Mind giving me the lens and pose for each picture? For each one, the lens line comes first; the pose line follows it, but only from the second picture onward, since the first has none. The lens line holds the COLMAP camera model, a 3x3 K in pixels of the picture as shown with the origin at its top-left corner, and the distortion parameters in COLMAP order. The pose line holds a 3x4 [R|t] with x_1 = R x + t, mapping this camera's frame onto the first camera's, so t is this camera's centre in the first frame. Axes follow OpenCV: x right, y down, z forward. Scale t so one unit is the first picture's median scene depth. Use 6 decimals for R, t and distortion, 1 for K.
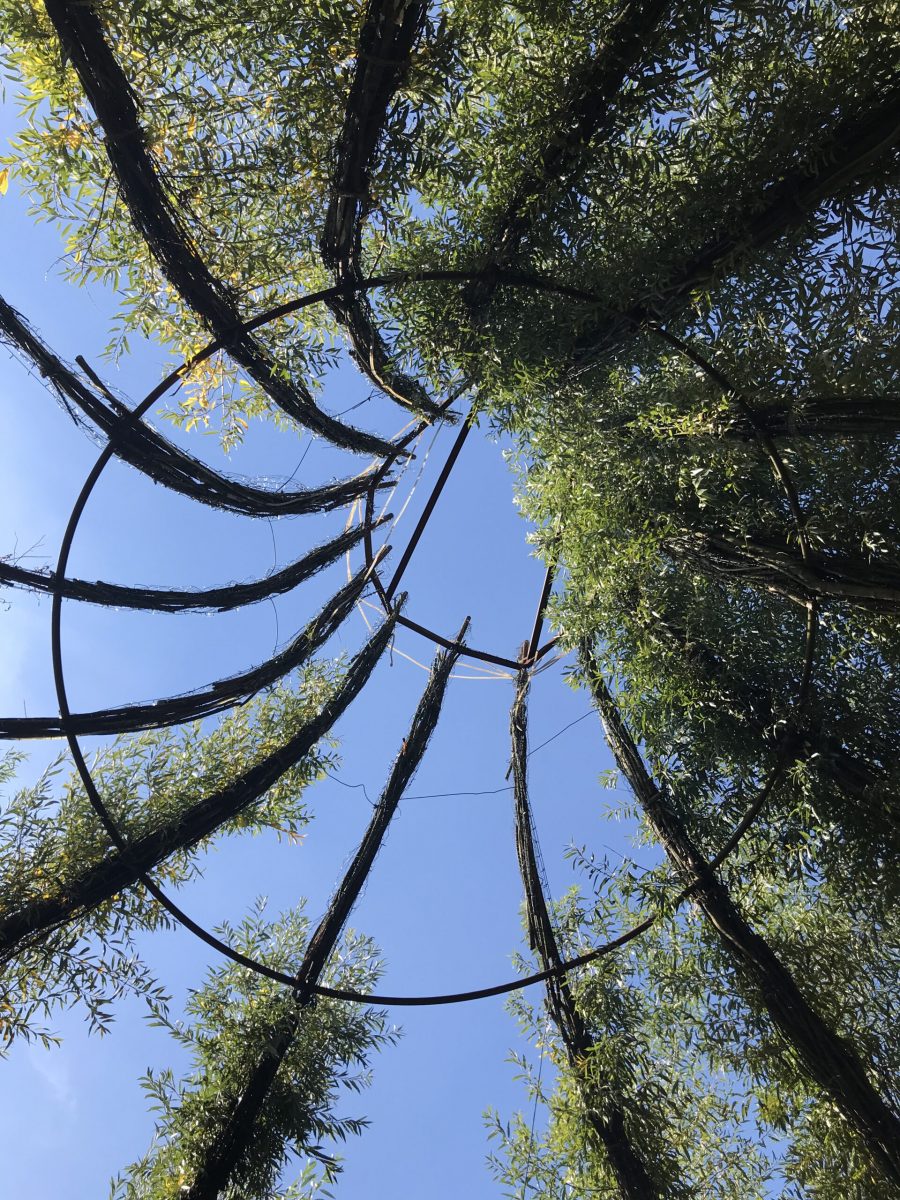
lens RADIAL K [[984.0, 0, 440.1], [0, 984.0, 587.2], [0, 0, 1]] dist [0.008301, 0.018242]
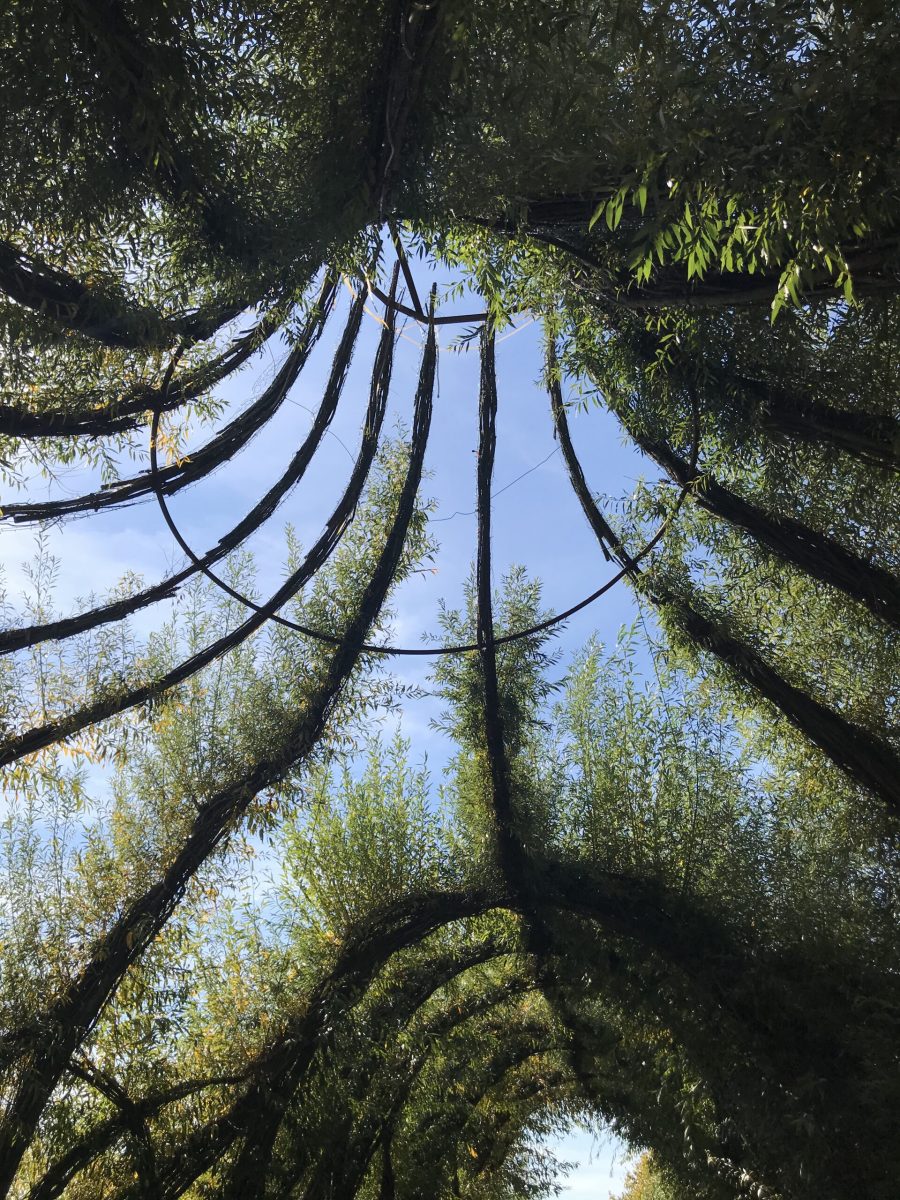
lens RADIAL K [[984.0, 0, 456.0], [0, 984.0, 594.8], [0, 0, 1]] dist [0.008301, 0.018242]
pose [[0.805763, -0.371371, -0.461335, 0.549949], [0.576848, 0.668566, 0.469326, -0.398137], [0.134139, -0.644285, 0.752930, -0.141661]]
